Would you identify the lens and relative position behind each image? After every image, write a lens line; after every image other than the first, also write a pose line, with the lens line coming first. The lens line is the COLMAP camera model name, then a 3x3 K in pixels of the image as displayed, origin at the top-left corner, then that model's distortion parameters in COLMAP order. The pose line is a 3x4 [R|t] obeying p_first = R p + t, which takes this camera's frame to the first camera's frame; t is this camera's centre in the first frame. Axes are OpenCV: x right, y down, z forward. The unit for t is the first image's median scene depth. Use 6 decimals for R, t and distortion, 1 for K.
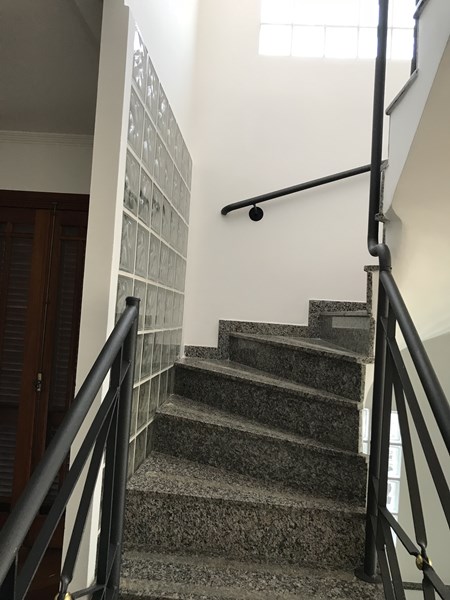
lens RADIAL K [[486.3, 0, 225.2], [0, 486.3, 299.3], [0, 0, 1]] dist [0.028997, -0.018420]
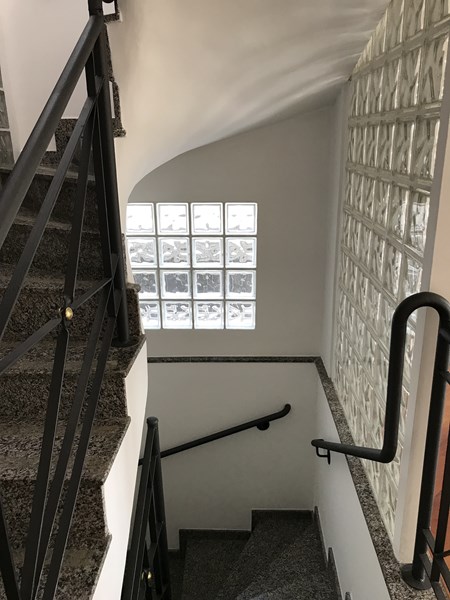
lens RADIAL K [[486.3, 0, 225.3], [0, 486.3, 300.4], [0, 0, 1]] dist [0.028997, -0.018420]
pose [[0.996661, -0.081220, 0.008375, 0.487558], [0.073261, 0.934826, 0.347466, 0.122182], [-0.036050, -0.345692, 0.937655, 0.032959]]
